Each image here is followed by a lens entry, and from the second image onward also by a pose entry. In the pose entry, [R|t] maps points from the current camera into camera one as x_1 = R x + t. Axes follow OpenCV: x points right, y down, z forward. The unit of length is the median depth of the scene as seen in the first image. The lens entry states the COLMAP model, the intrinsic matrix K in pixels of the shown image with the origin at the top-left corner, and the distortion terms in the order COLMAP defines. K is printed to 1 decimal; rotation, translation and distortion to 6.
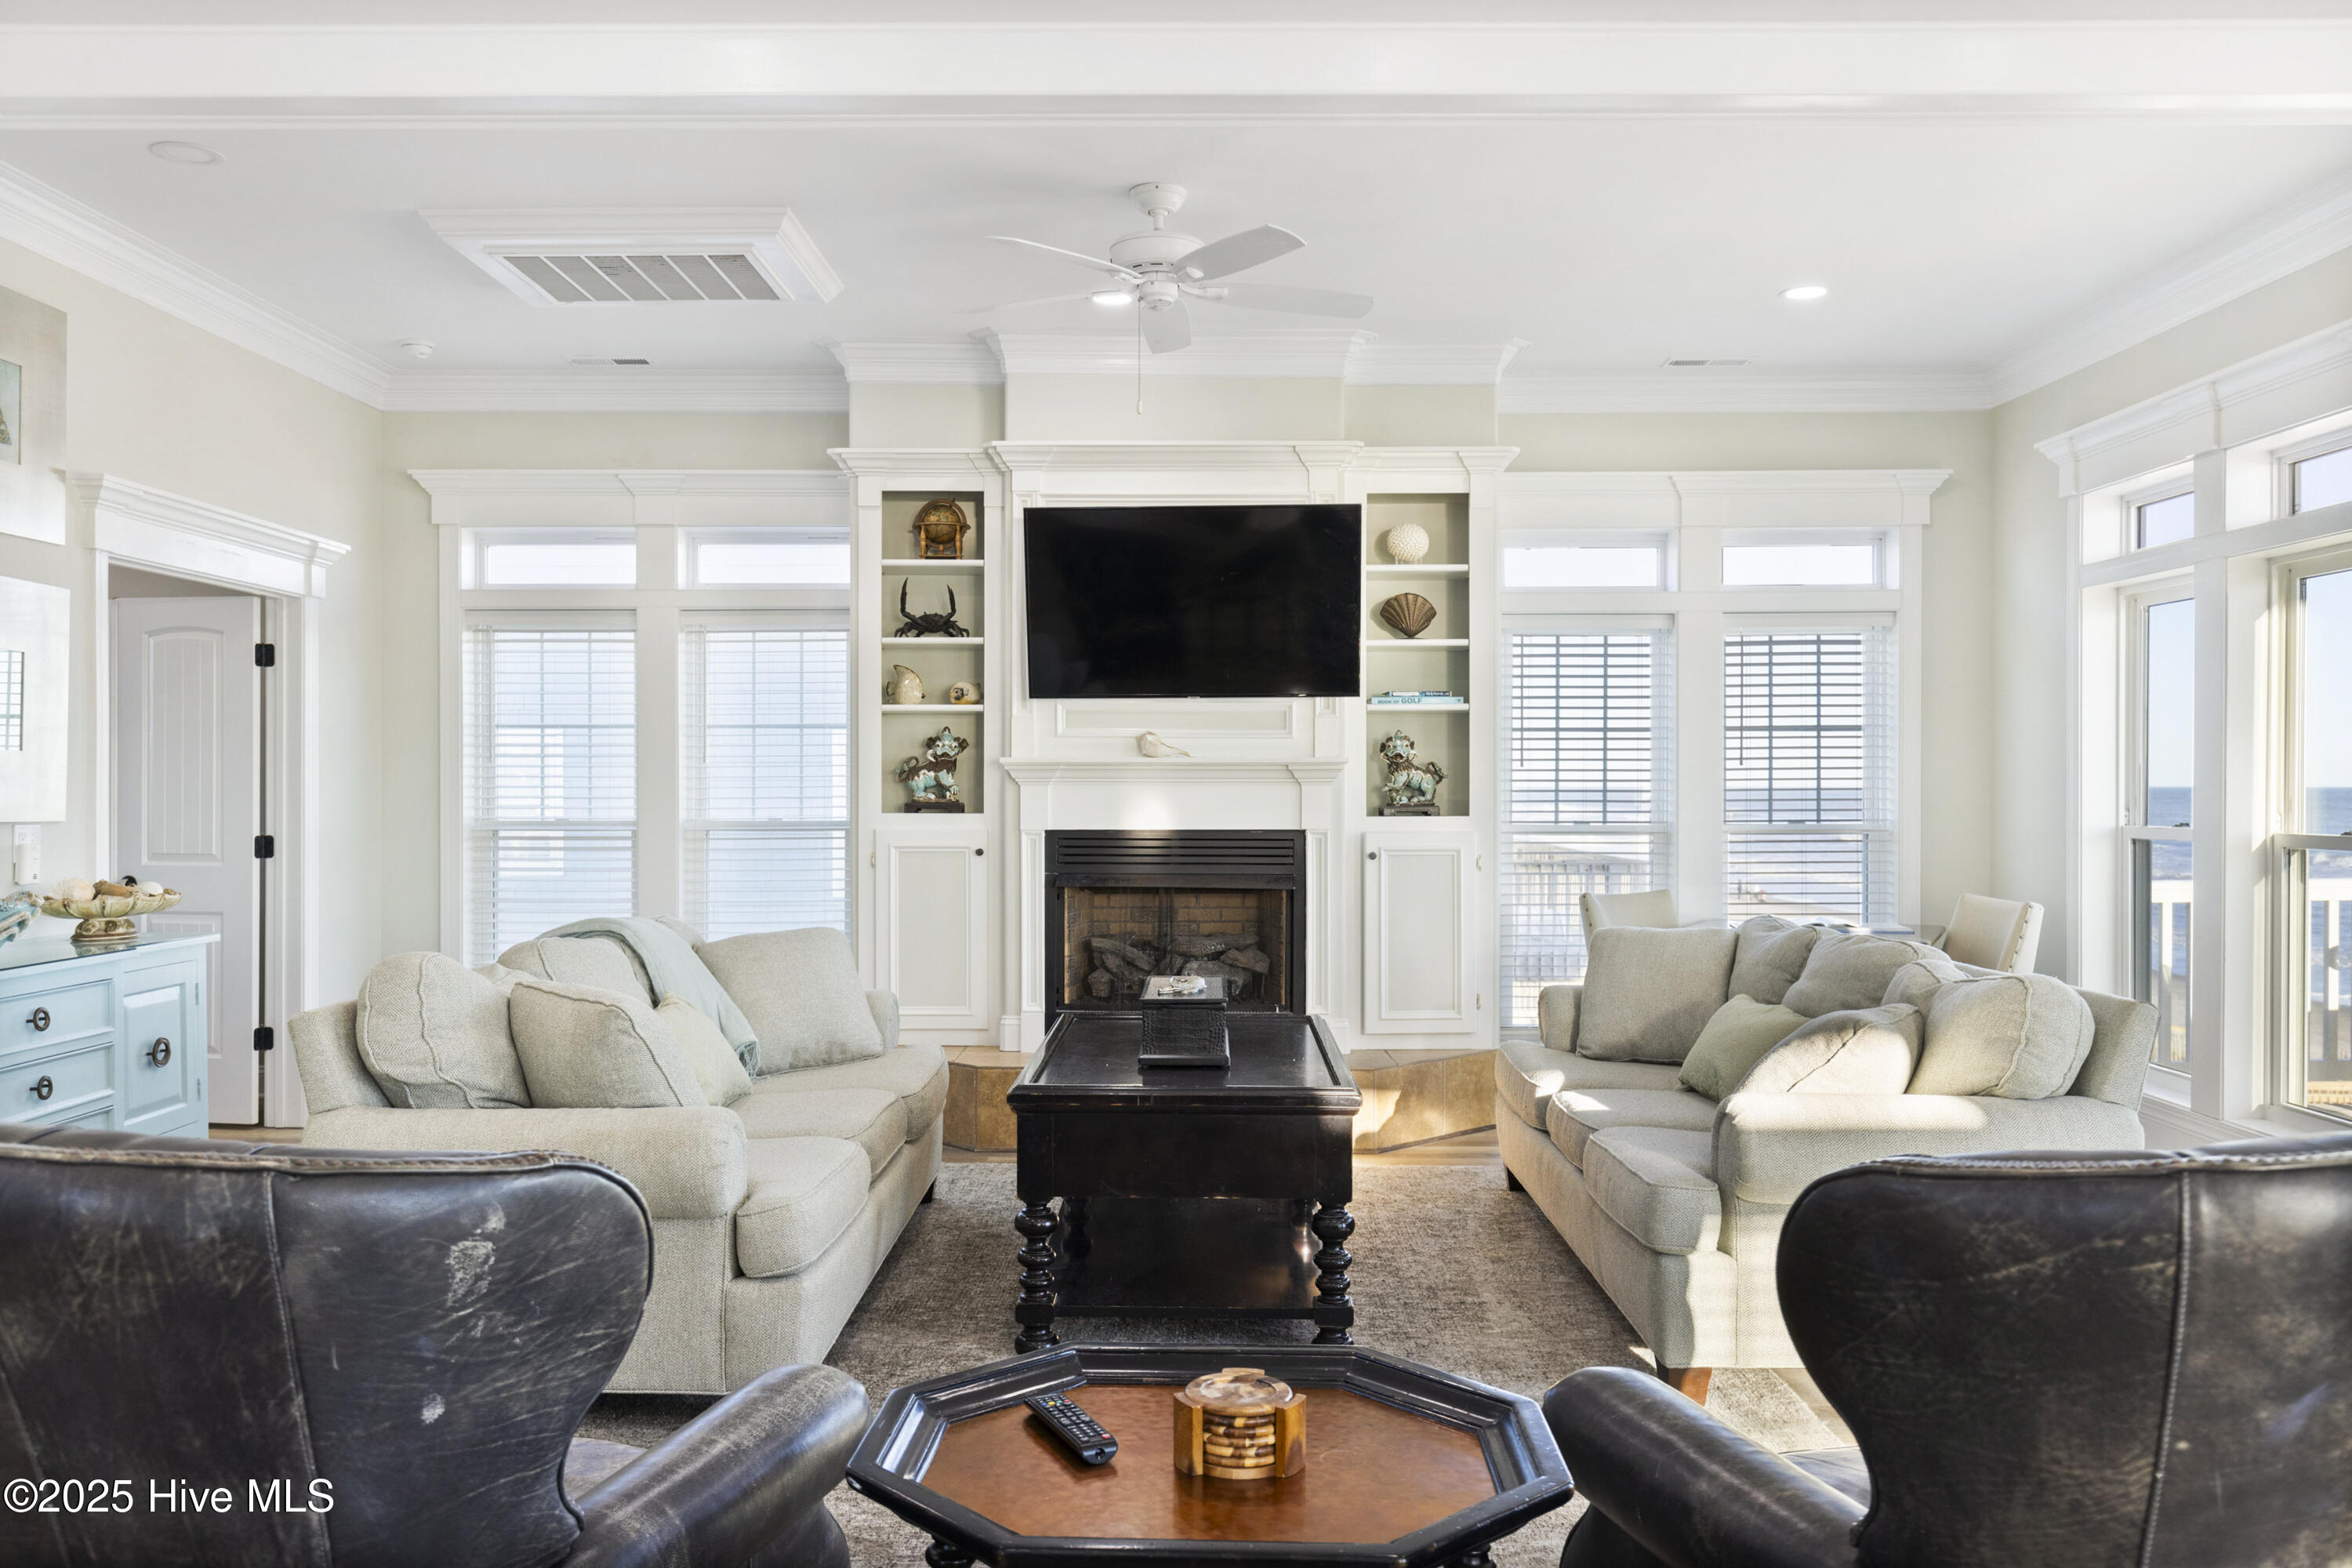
lens RADIAL K [[1798.7, 0, 1176.0], [0, 1798.7, 784.0], [0, 0, 1]] dist [0.028878, -0.001142]
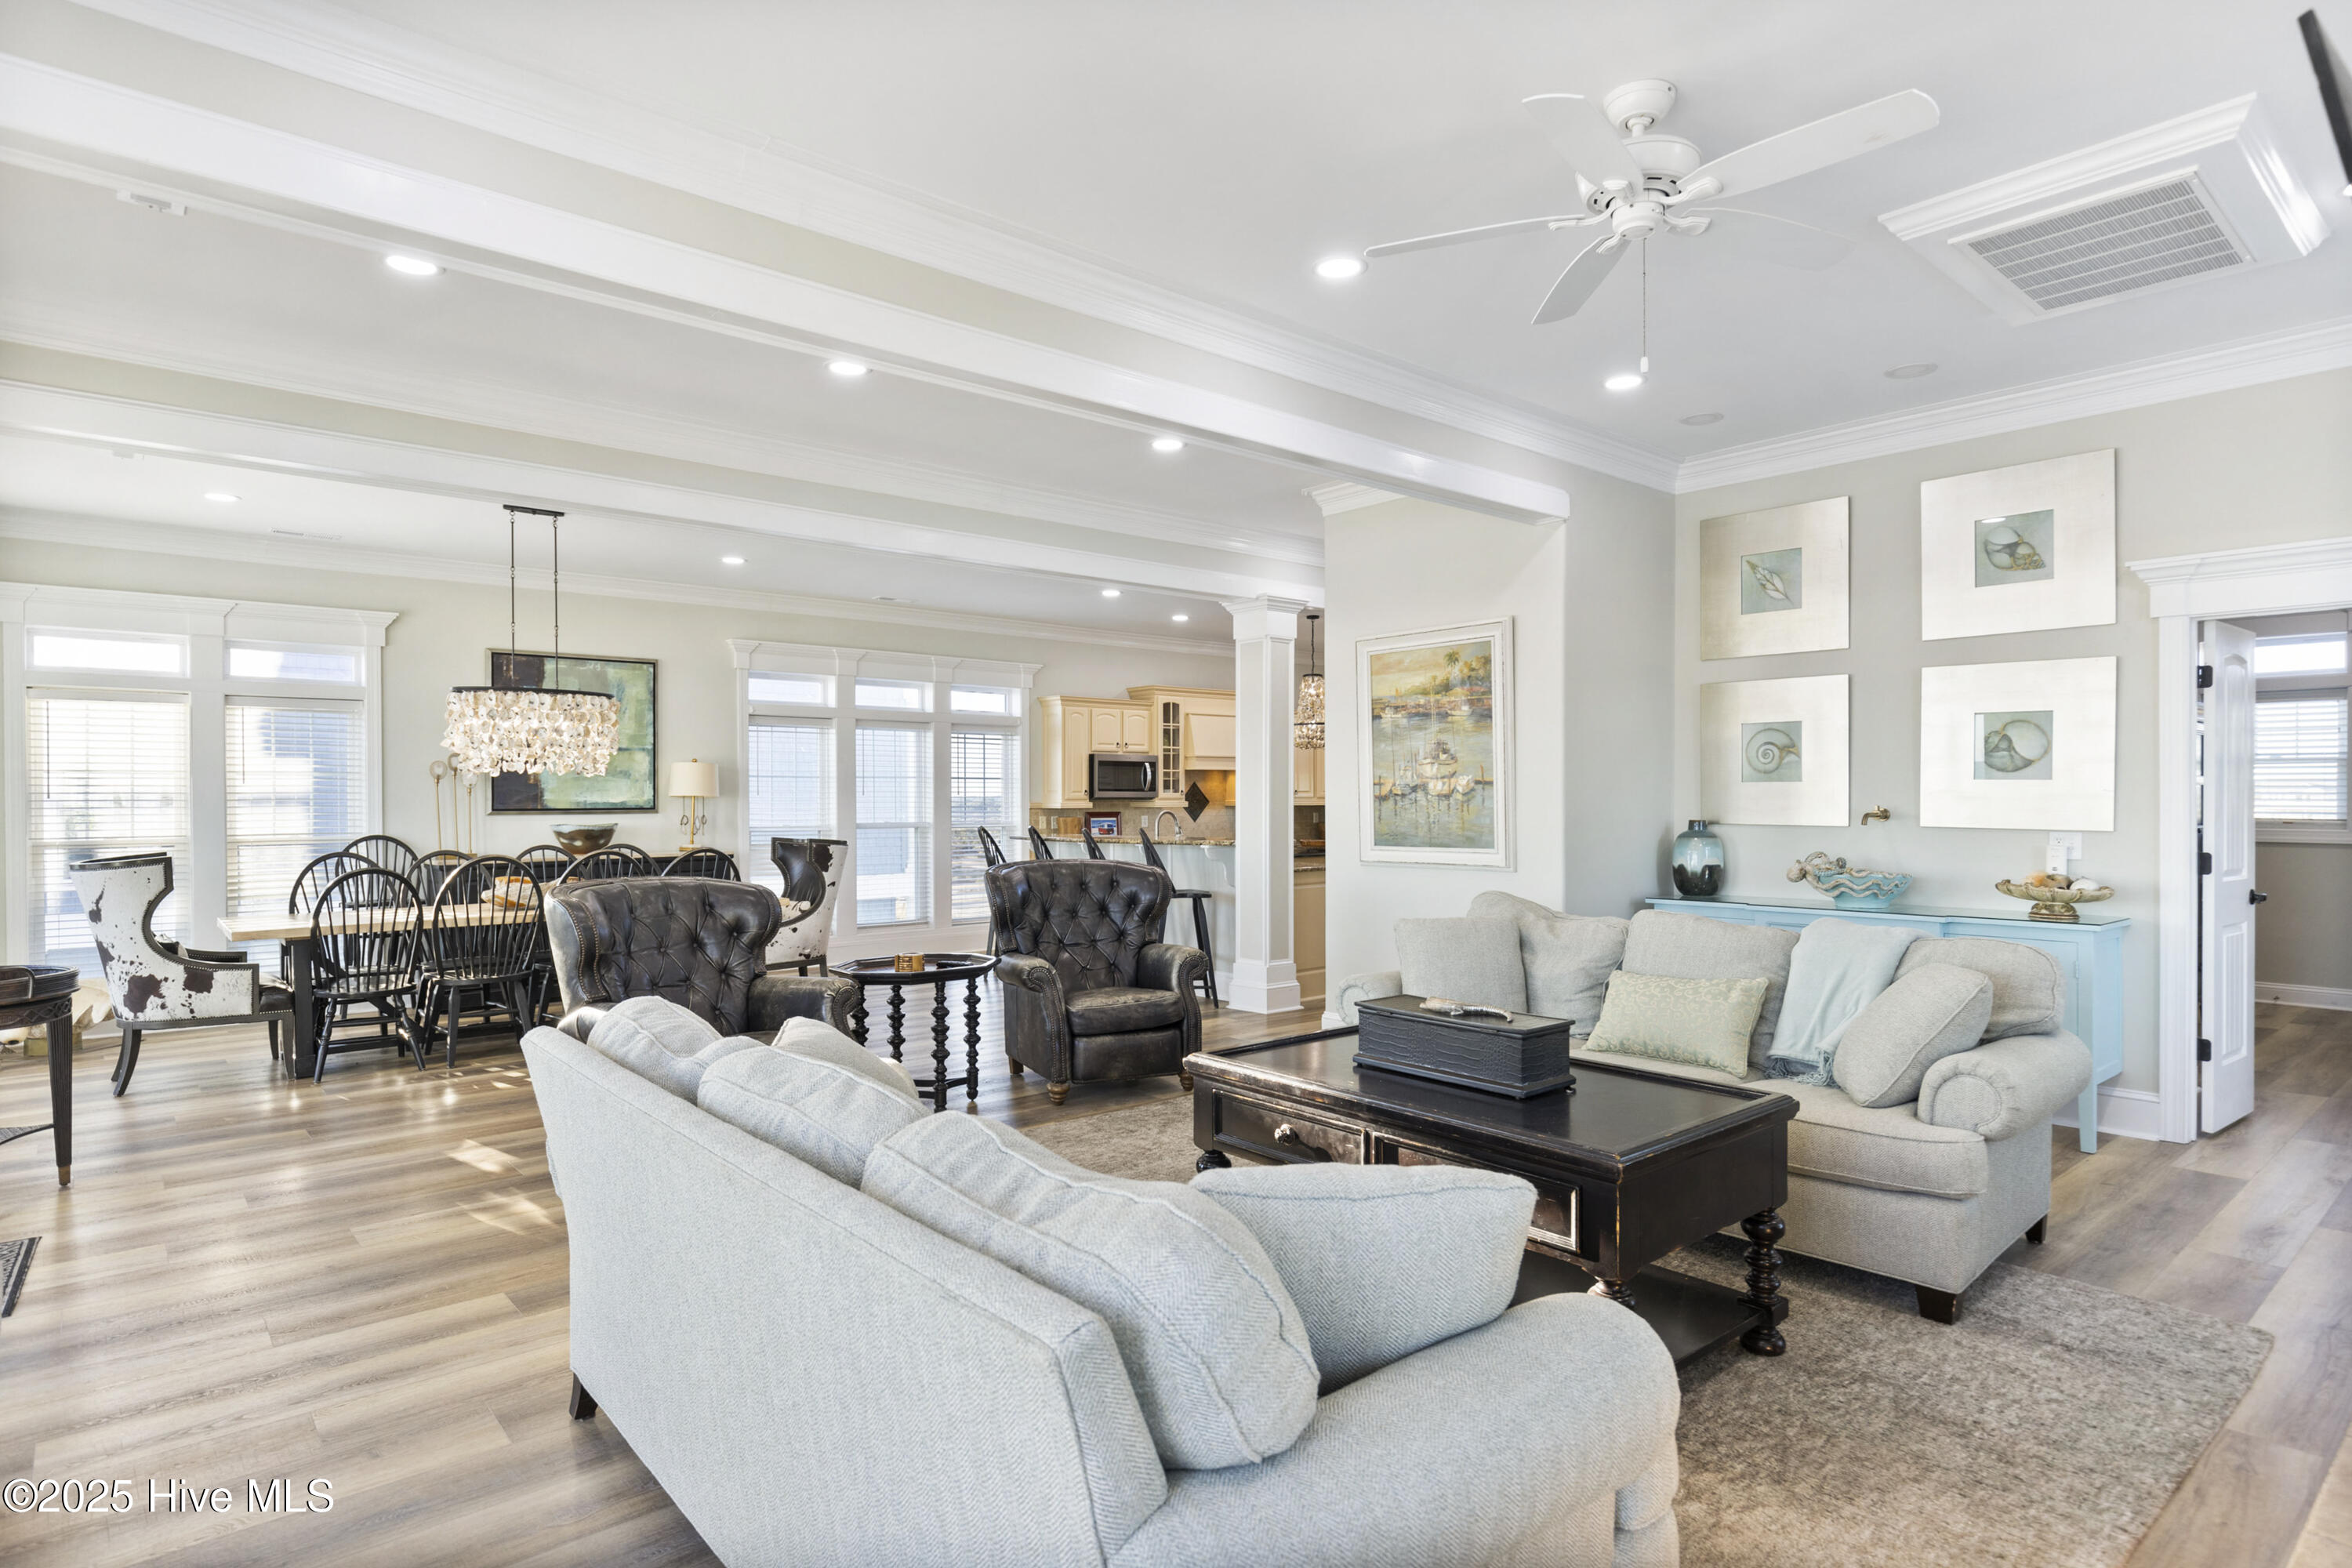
lens RADIAL K [[1257.9, 0, 1173.6], [0, 1257.9, 796.8], [0, 0, 1]] dist [0.001203, 0.000173]
pose [[-0.756893, 0.002536, -0.653534, 0.401615], [0.003560, 0.999994, -0.000243, -0.005060], [0.653529, -0.002510, -0.756897, 0.977893]]
